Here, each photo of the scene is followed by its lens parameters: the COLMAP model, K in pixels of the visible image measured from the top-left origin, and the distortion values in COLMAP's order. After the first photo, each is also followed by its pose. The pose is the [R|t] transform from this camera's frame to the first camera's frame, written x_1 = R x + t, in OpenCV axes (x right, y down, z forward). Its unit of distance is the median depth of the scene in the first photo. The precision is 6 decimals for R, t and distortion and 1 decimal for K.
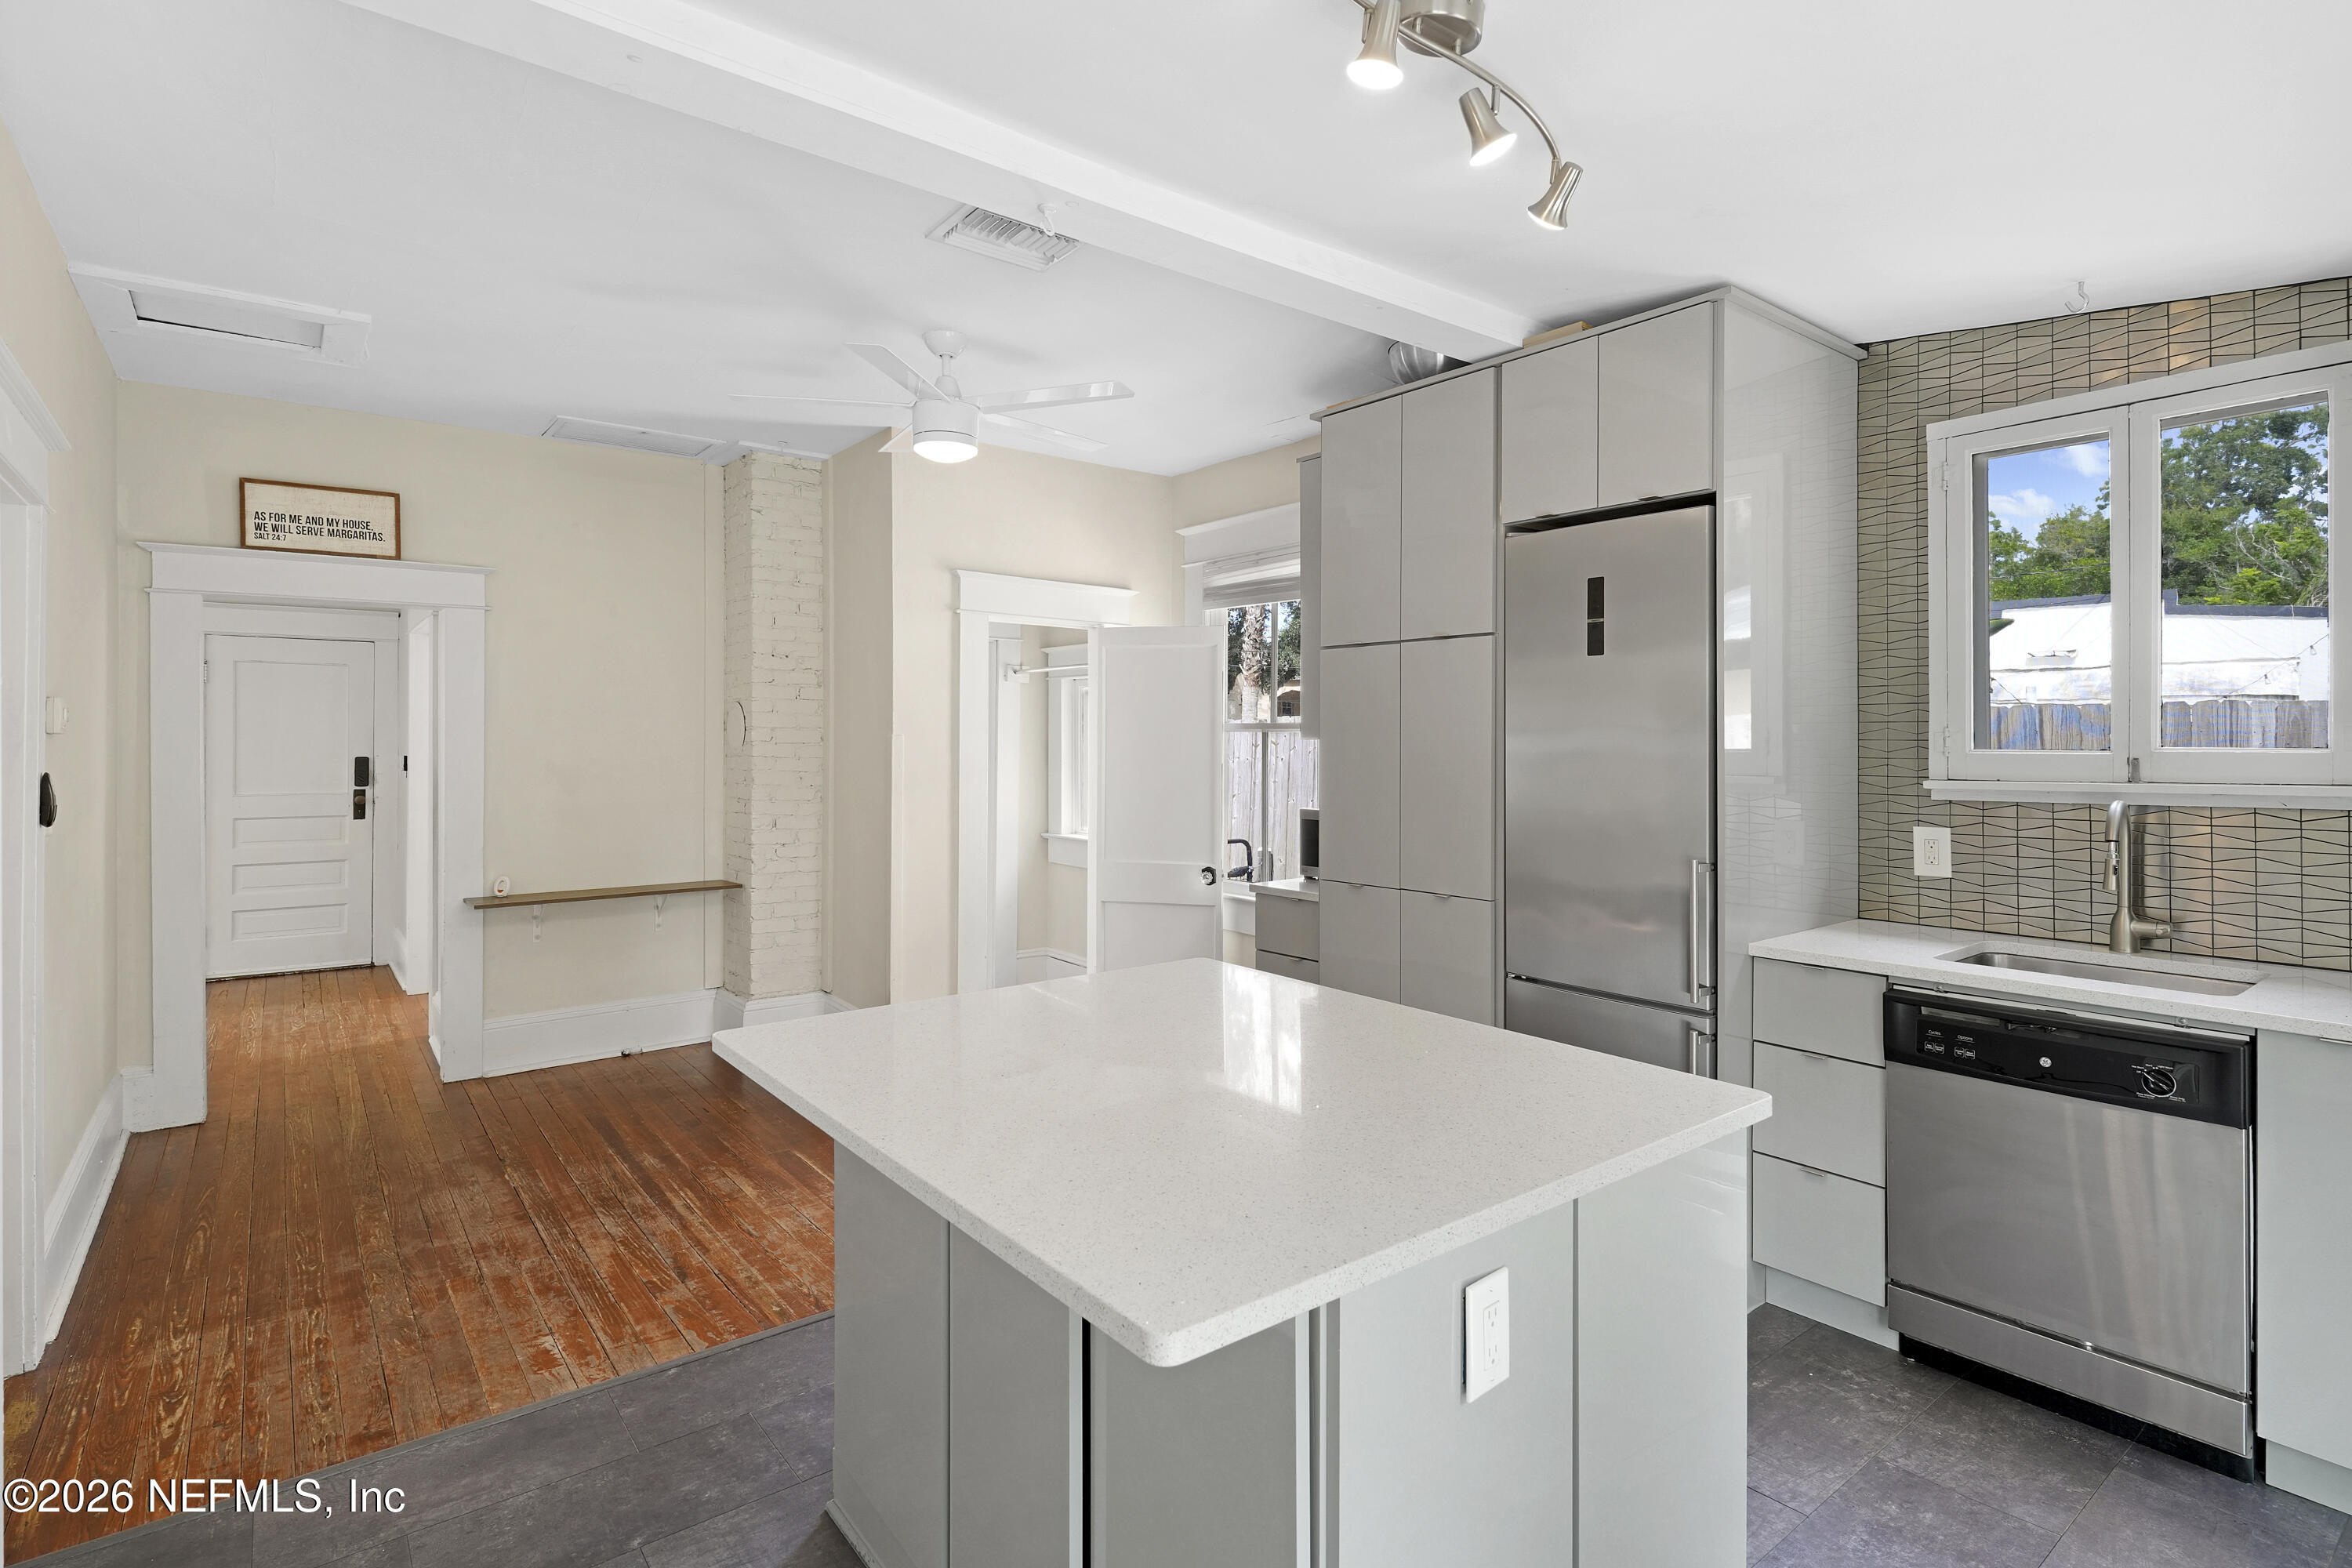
lens RADIAL K [[1148.6, 0, 1187.2], [0, 1148.6, 751.4], [0, 0, 1]] dist [0.008545, -0.005495]
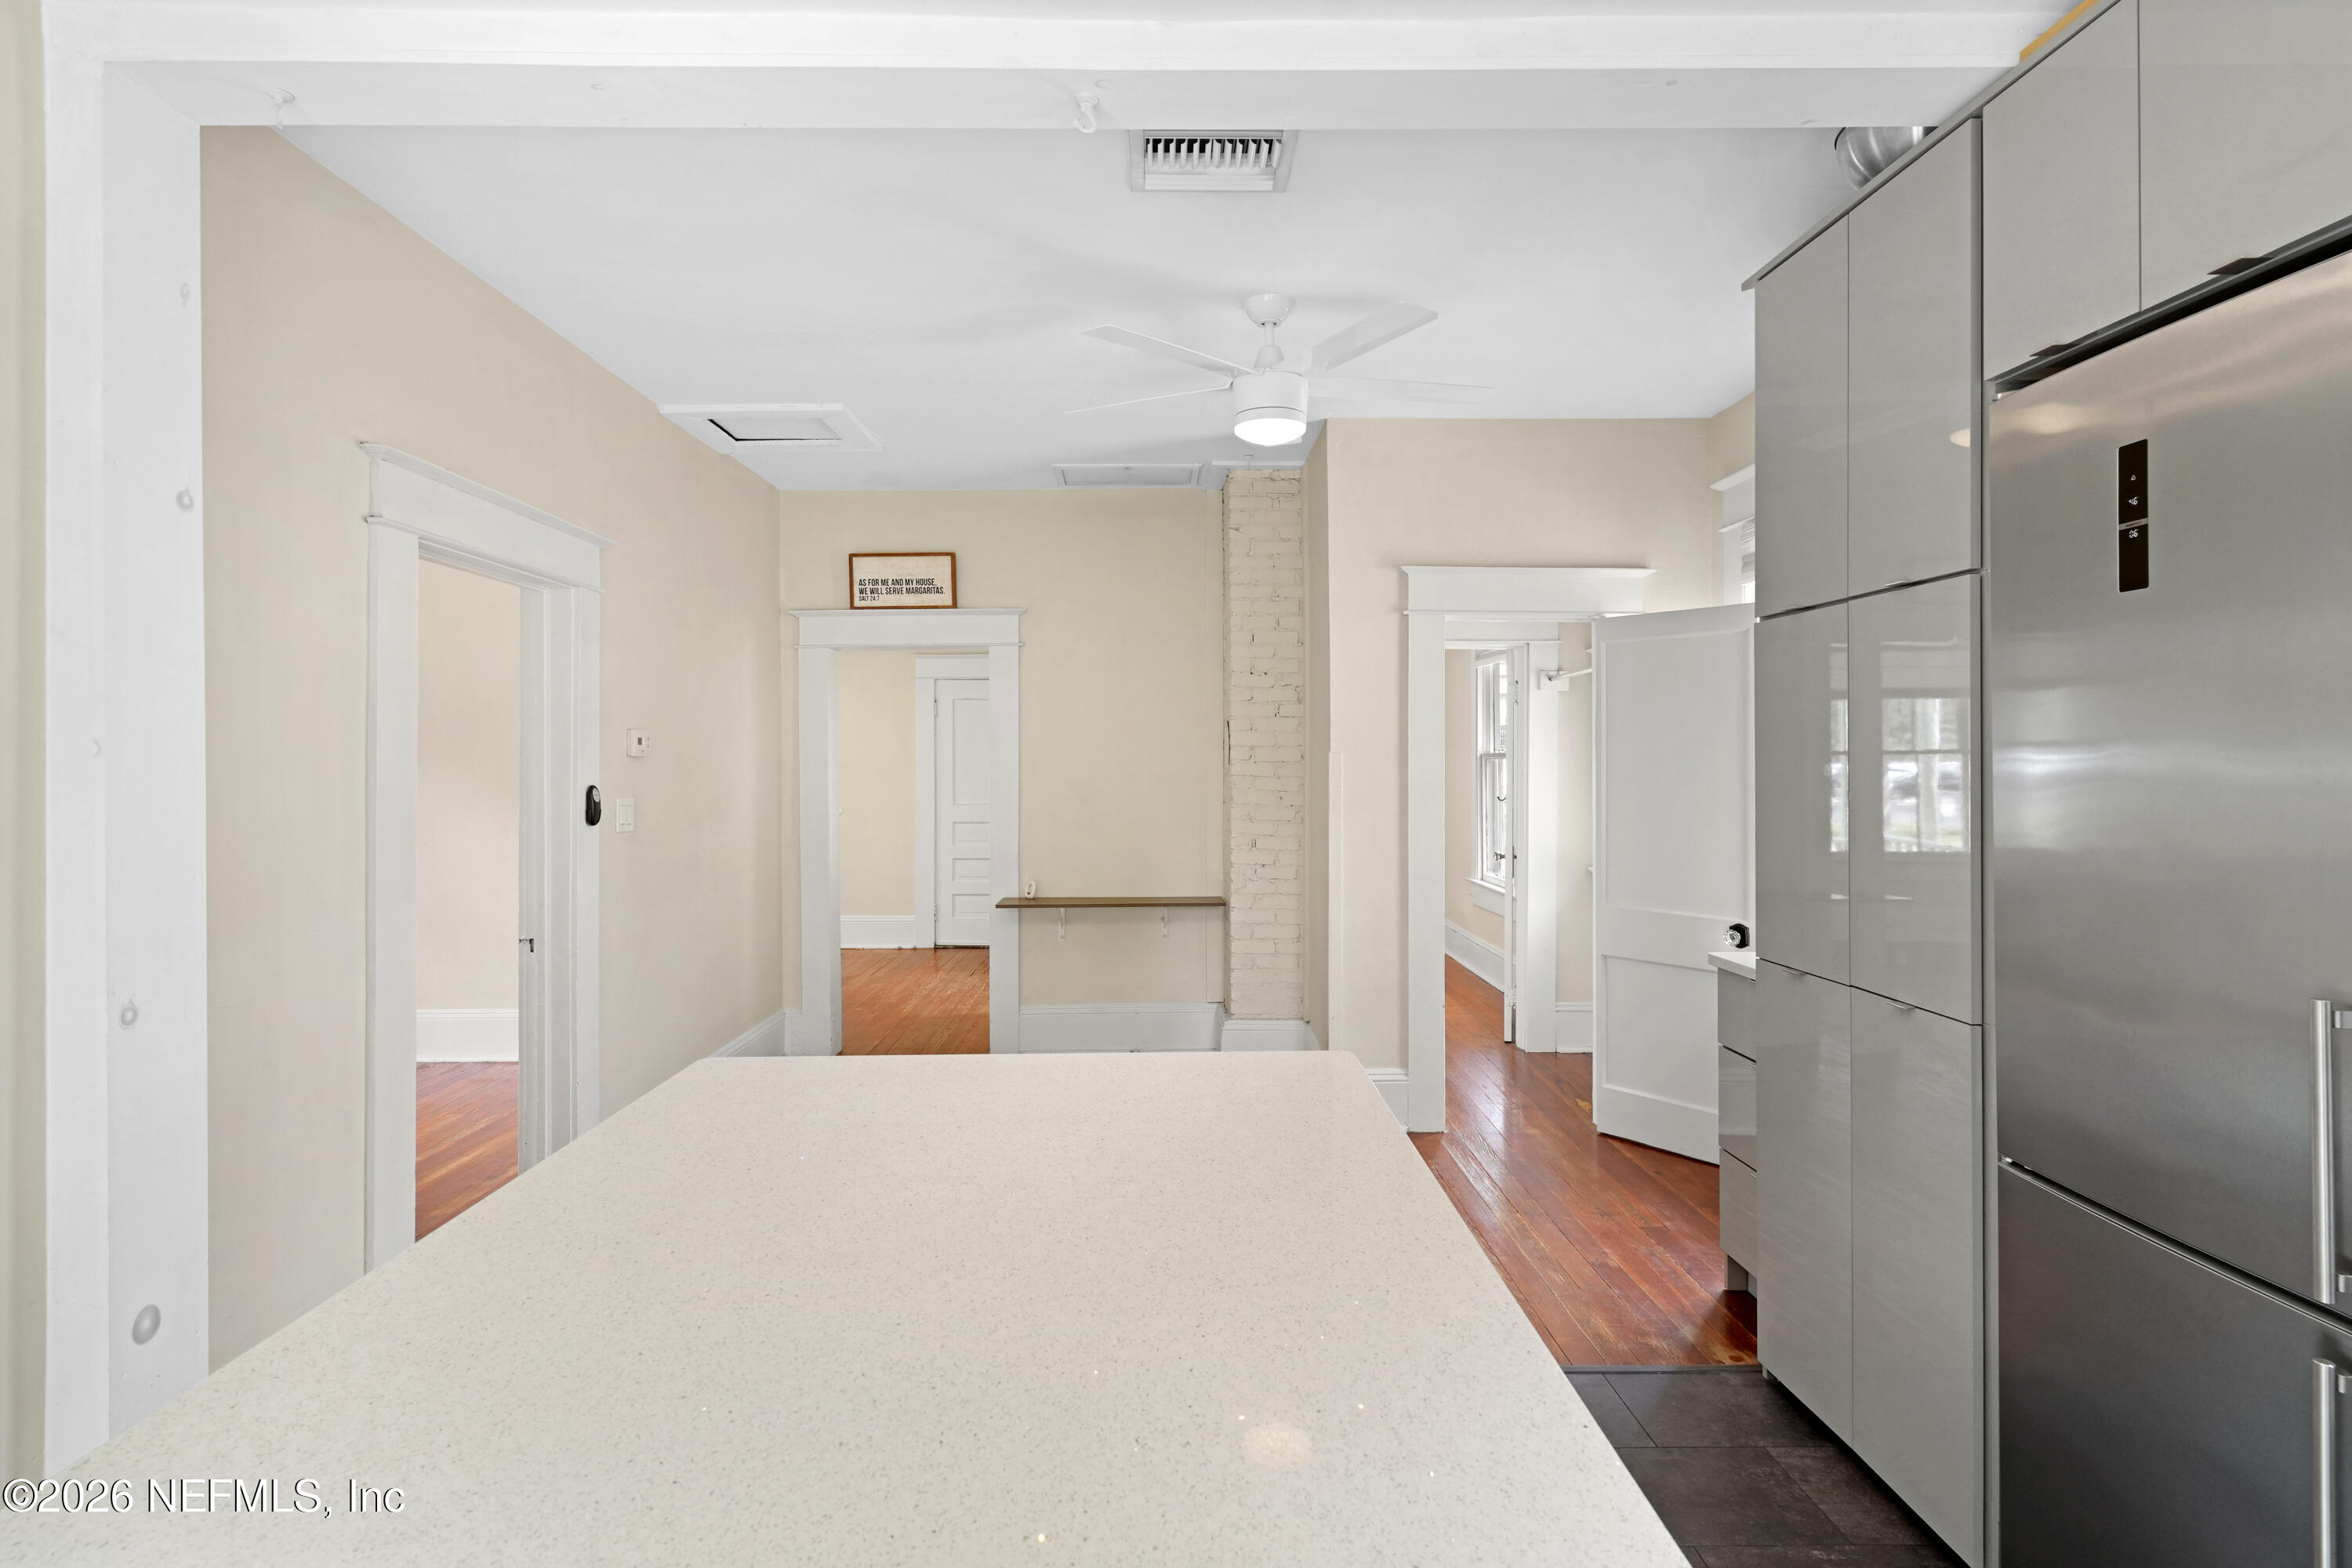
lens RADIAL K [[1148.6, 0, 1158.2], [0, 1148.6, 771.6], [0, 0, 1]] dist [0.008545, -0.005495]
pose [[0.791131, 0.001977, -0.611643, 0.277036], [-0.001939, 0.999998, 0.000725, 0.000731], [0.611644, 0.000613, 0.791133, 0.259072]]
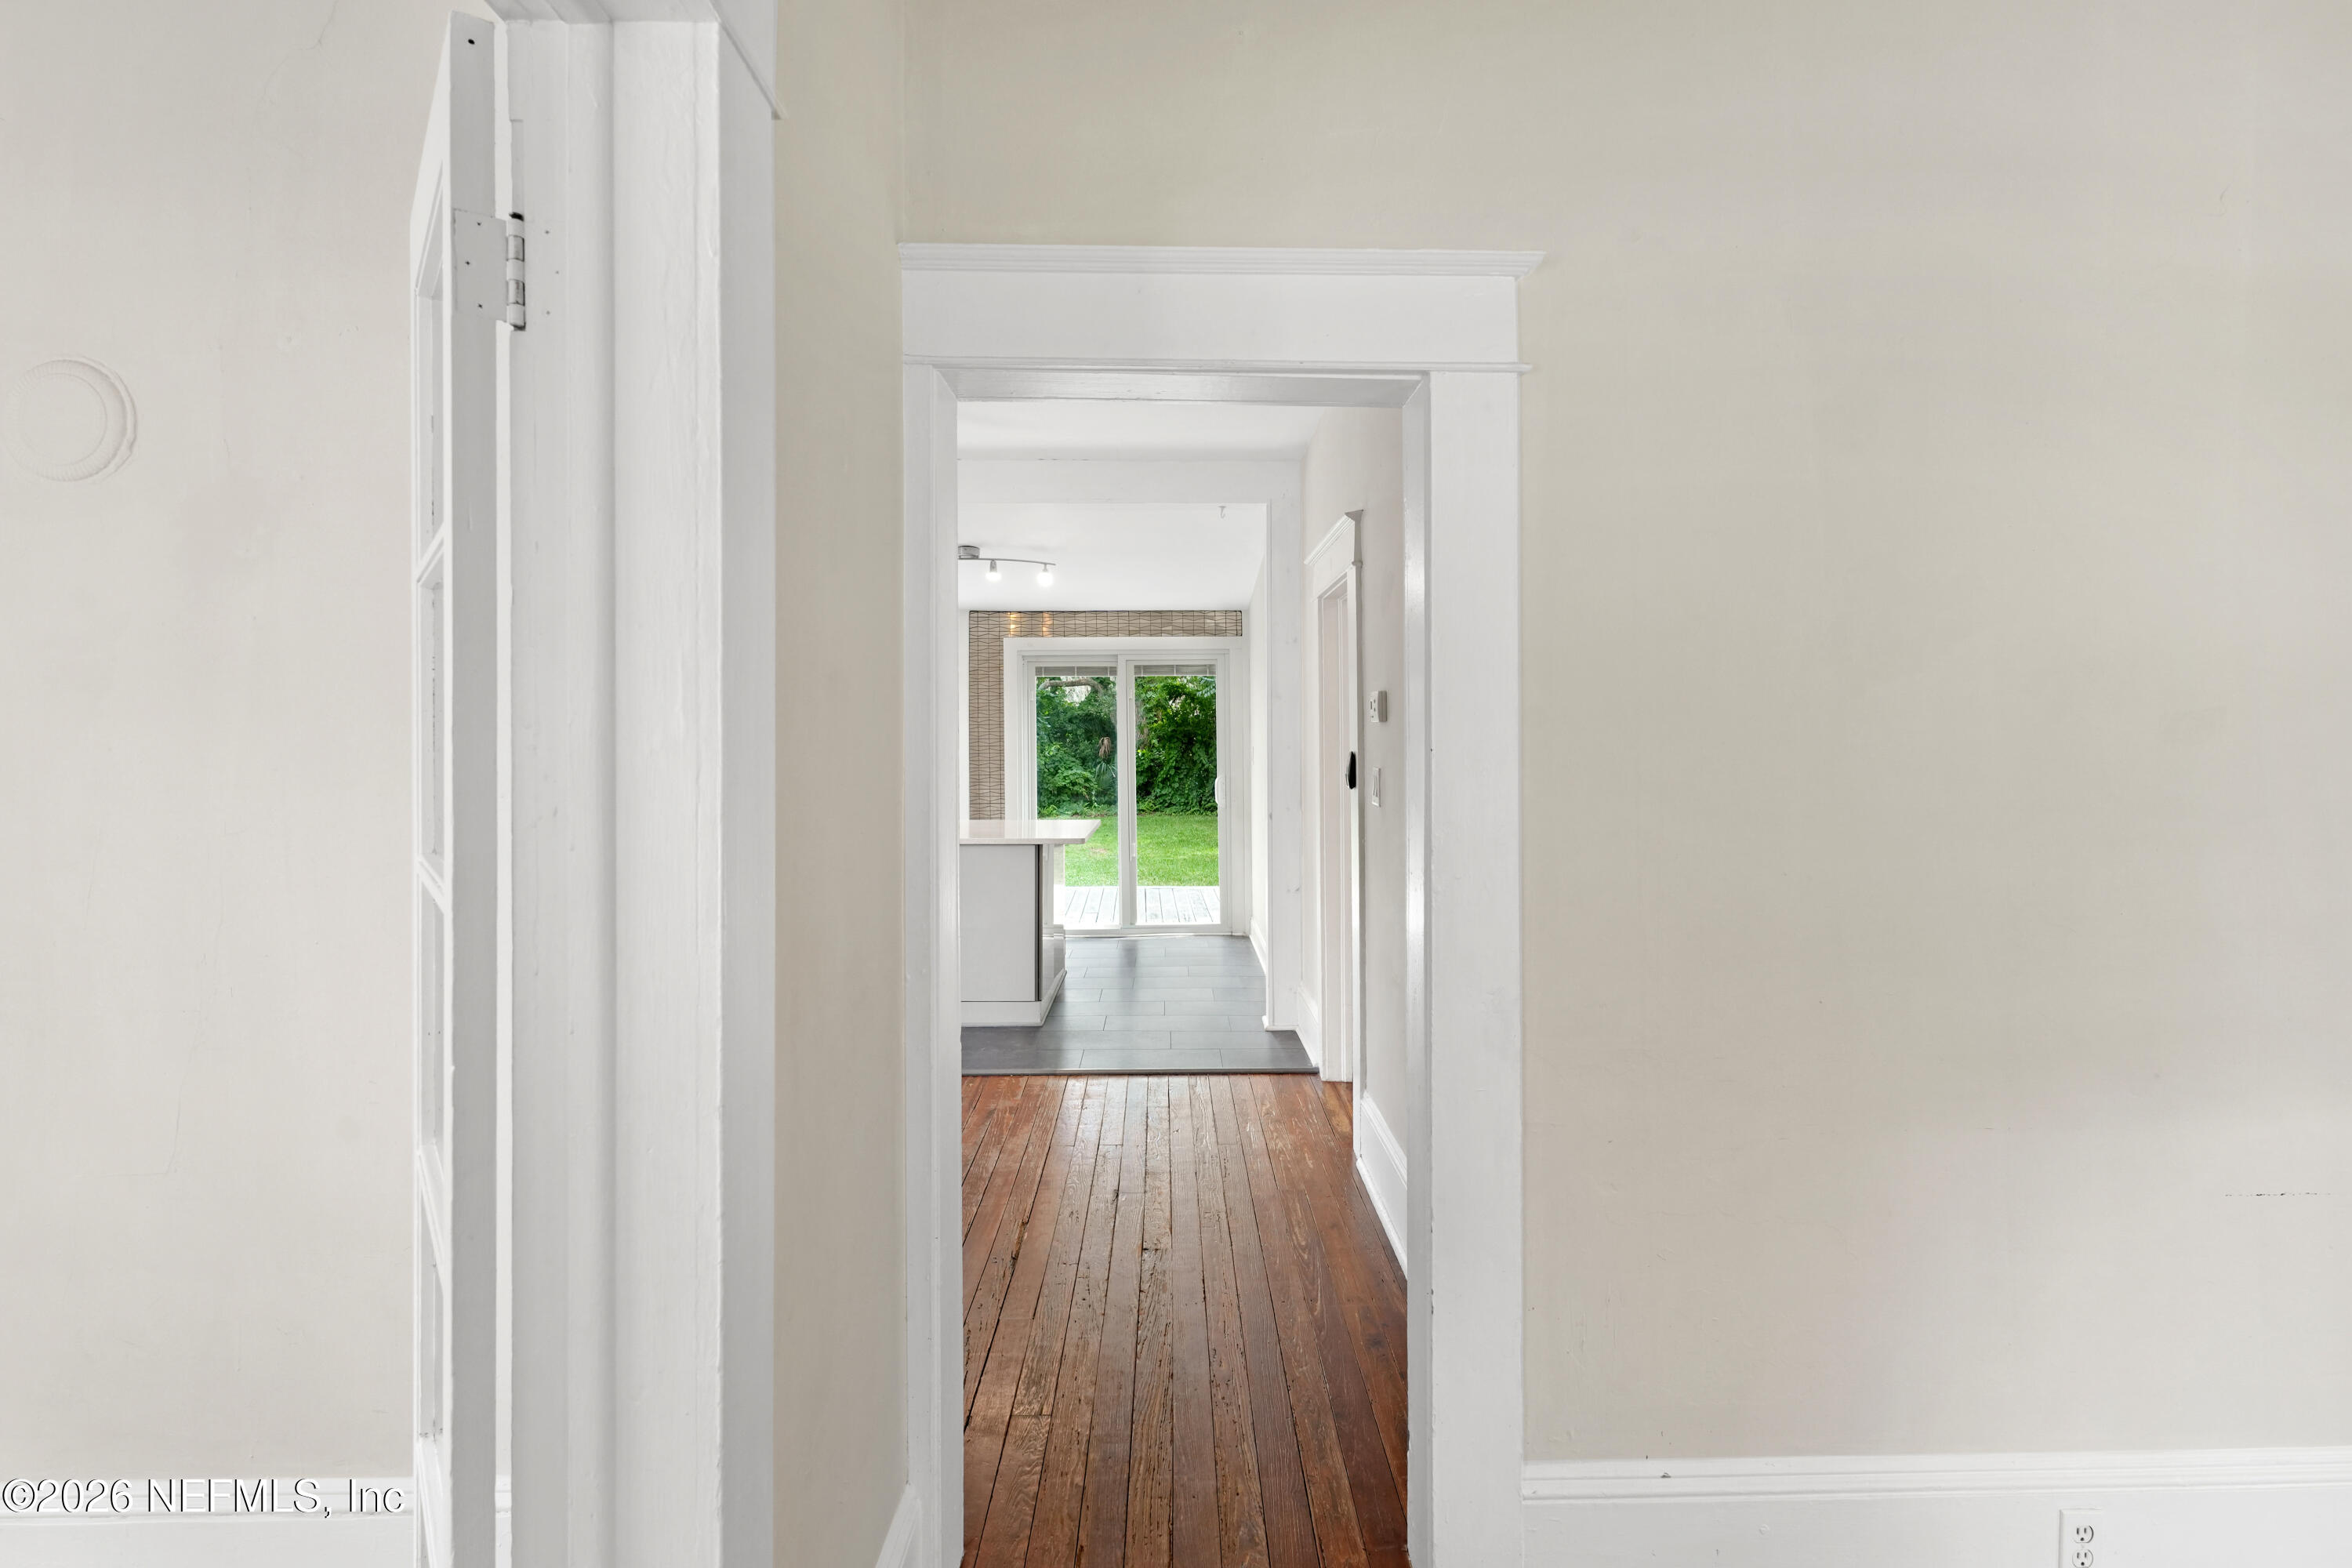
lens RADIAL K [[1148.6, 0, 1192.0], [0, 1148.6, 776.1], [0, 0, 1]] dist [0.008545, -0.005495]
pose [[-0.797506, -0.015494, 0.603113, -1.305618], [0.012661, 0.999020, 0.042407, -0.006036], [-0.603179, 0.041456, -0.796528, 1.733364]]
